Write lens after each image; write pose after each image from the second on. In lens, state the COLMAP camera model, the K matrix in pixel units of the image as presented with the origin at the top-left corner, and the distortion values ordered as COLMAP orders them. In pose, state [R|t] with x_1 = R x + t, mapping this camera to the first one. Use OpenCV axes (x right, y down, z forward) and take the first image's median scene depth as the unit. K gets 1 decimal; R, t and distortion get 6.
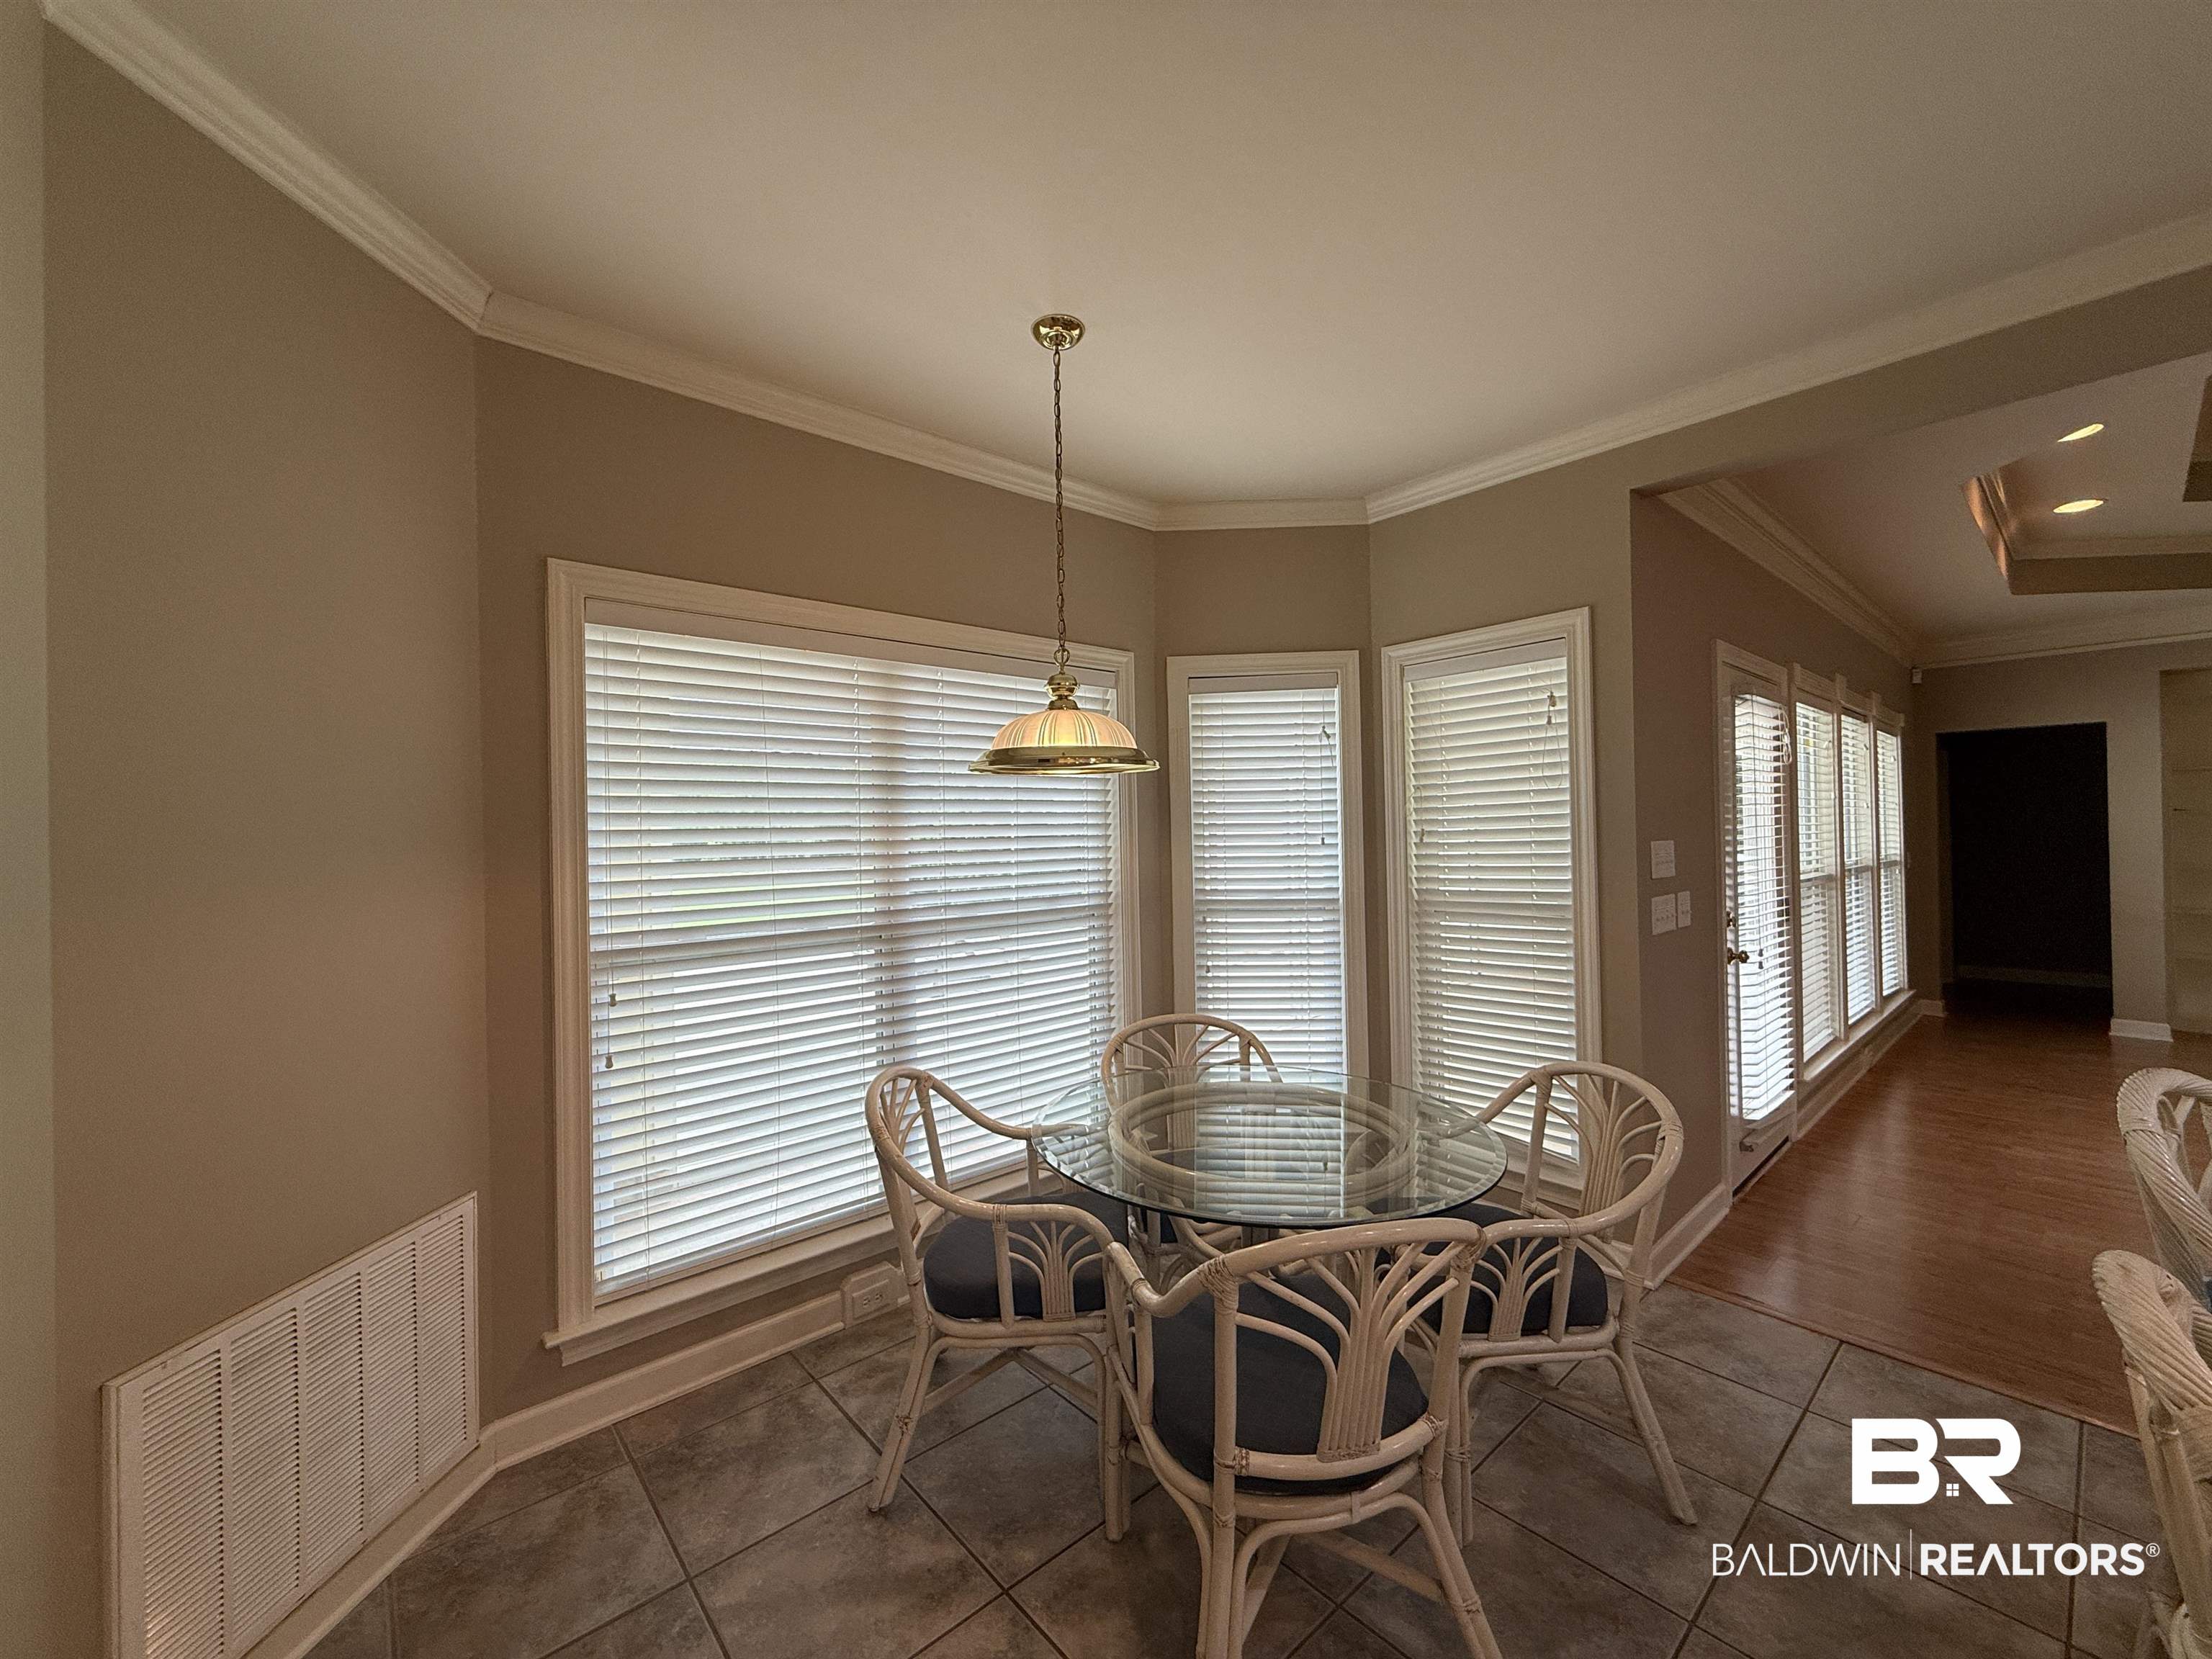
lens RADIAL K [[879.9, 0, 1104.1], [0, 879.9, 827.4], [0, 0, 1]] dist [0.000601, -0.000219]
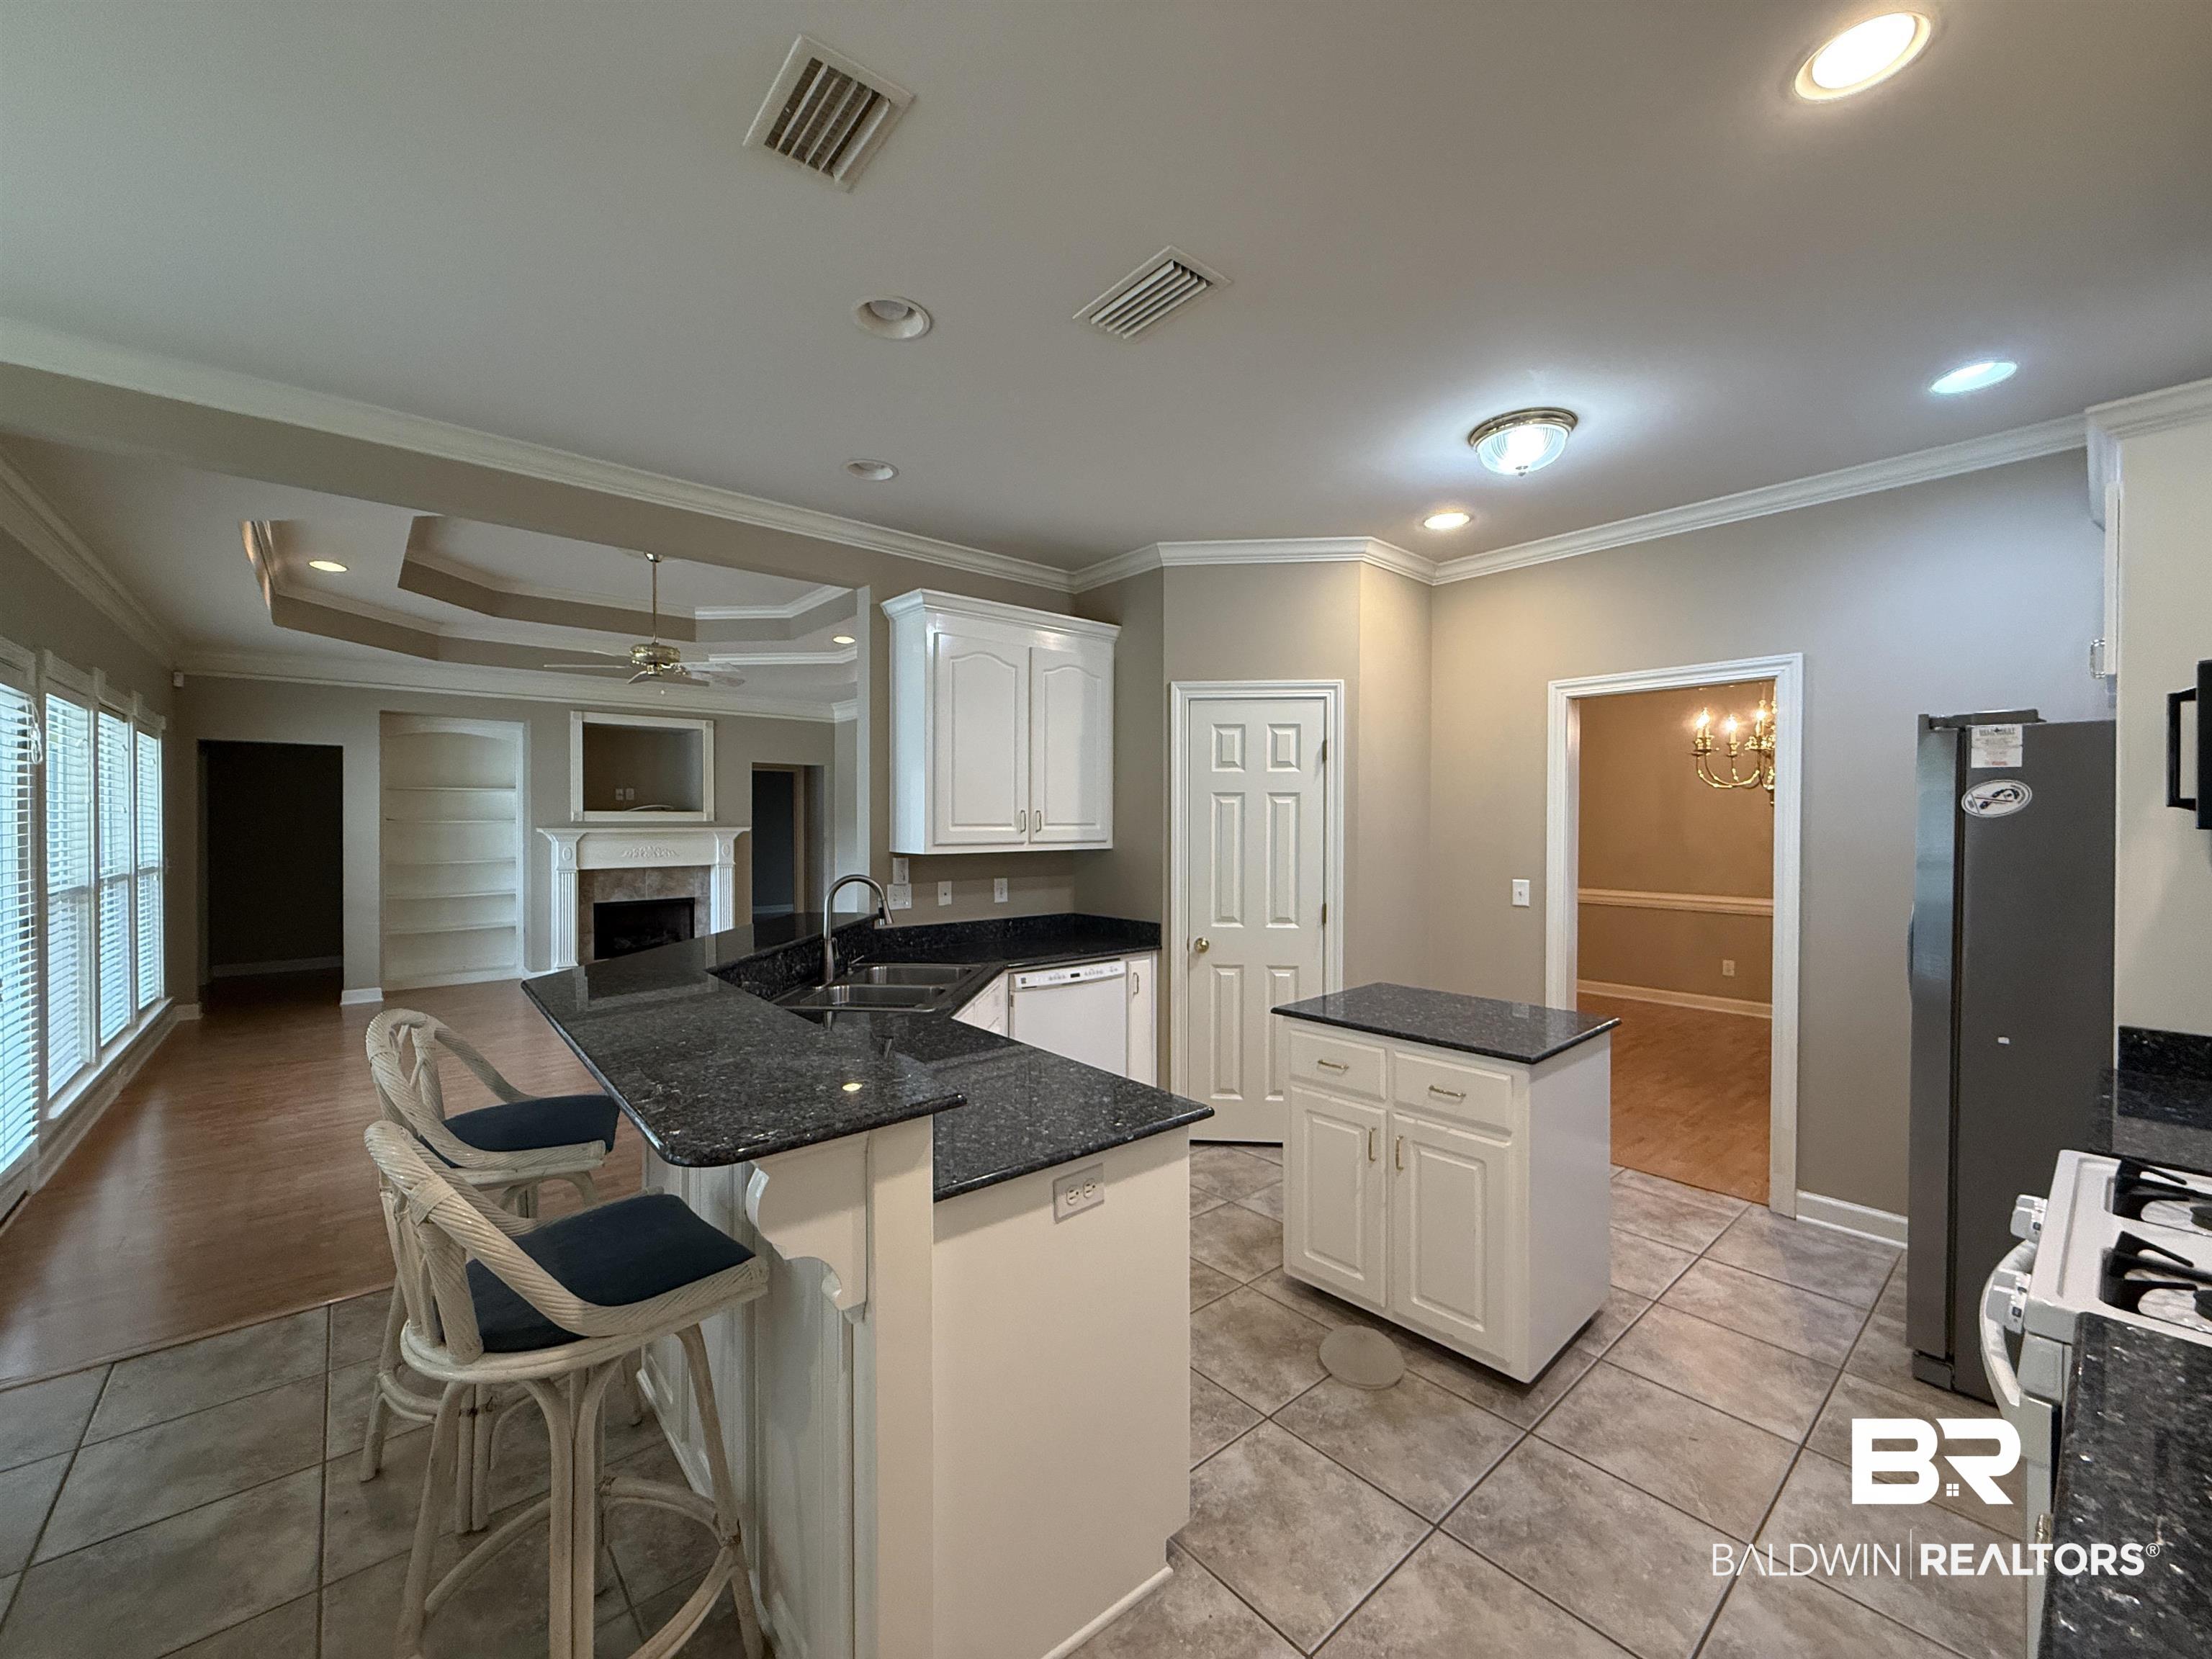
lens RADIAL K [[879.9, 0, 1089.2], [0, 879.9, 825.8], [0, 0, 1]] dist [0.000601, -0.000219]
pose [[0.011952, 0.010579, 0.999873, -0.078405], [-0.008098, 0.999912, -0.010483, -0.008044], [-0.999896, -0.007971, 0.012037, -0.054972]]
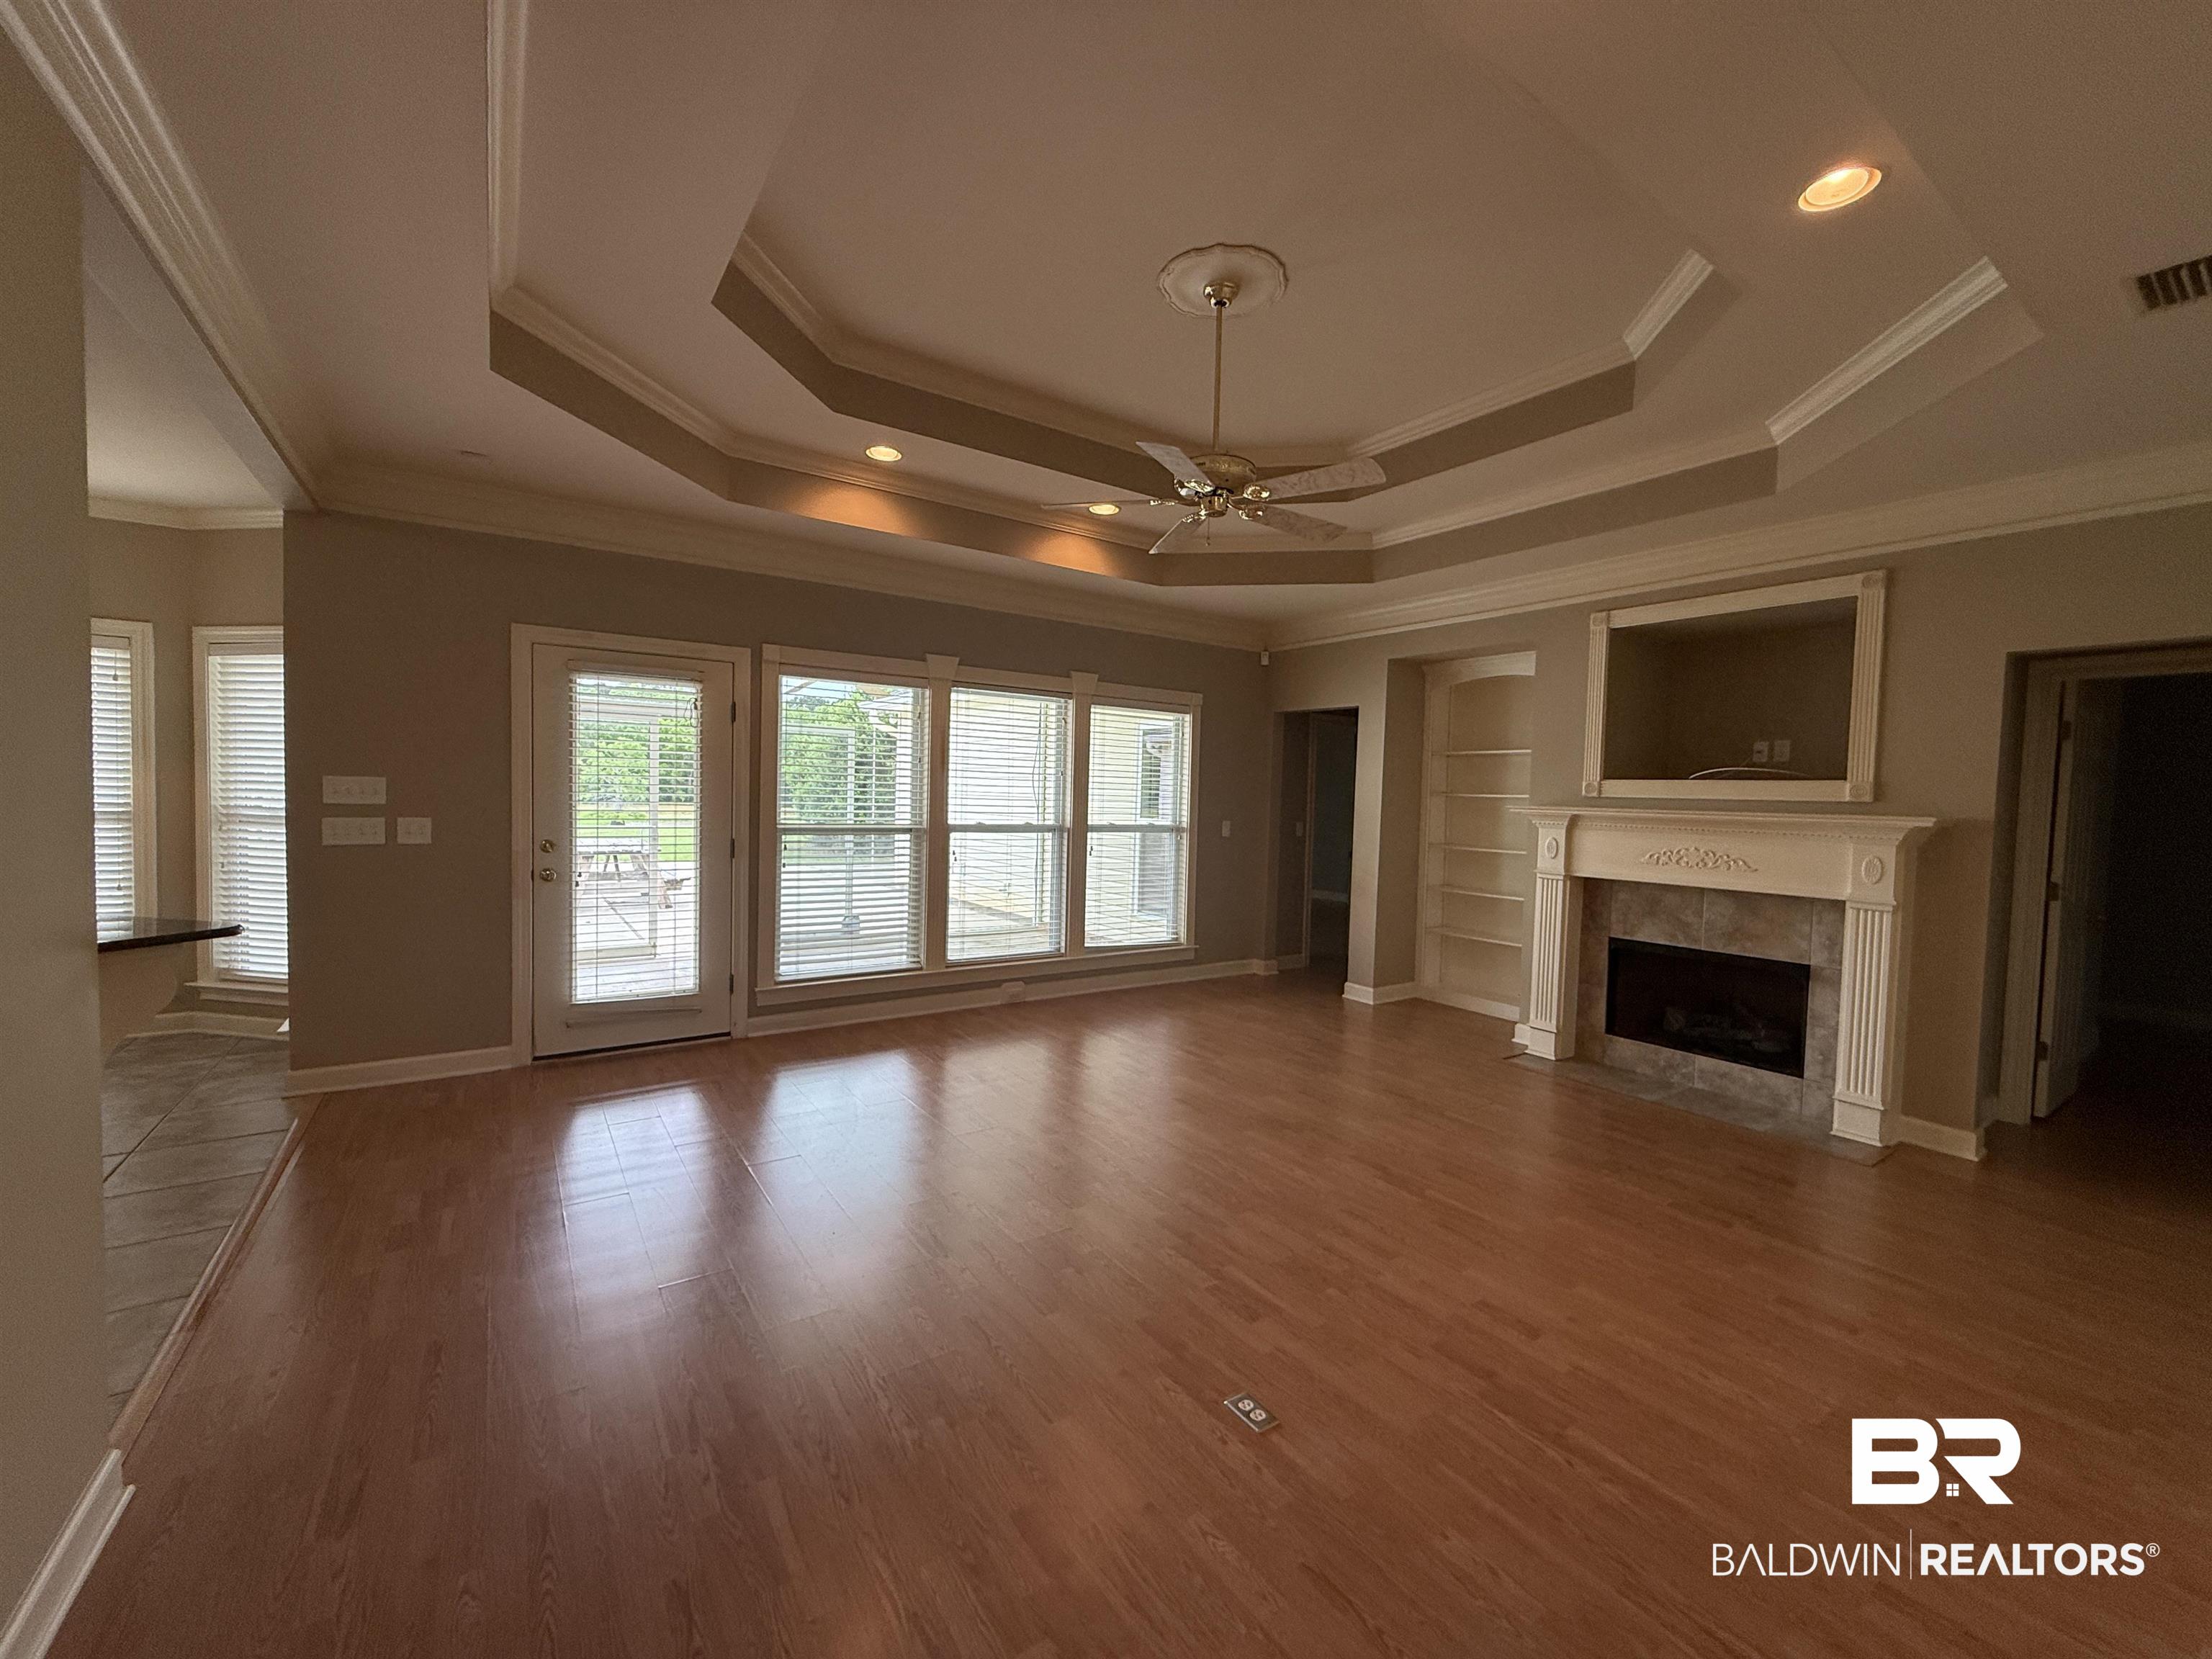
lens RADIAL K [[879.9, 0, 1098.0], [0, 879.9, 824.5], [0, 0, 1]] dist [0.000601, -0.000219]
pose [[0.992680, 0.049723, -0.110065, 1.288235], [-0.044807, 0.997904, 0.046698, -0.016907], [0.112157, -0.041424, 0.992827, -0.137077]]
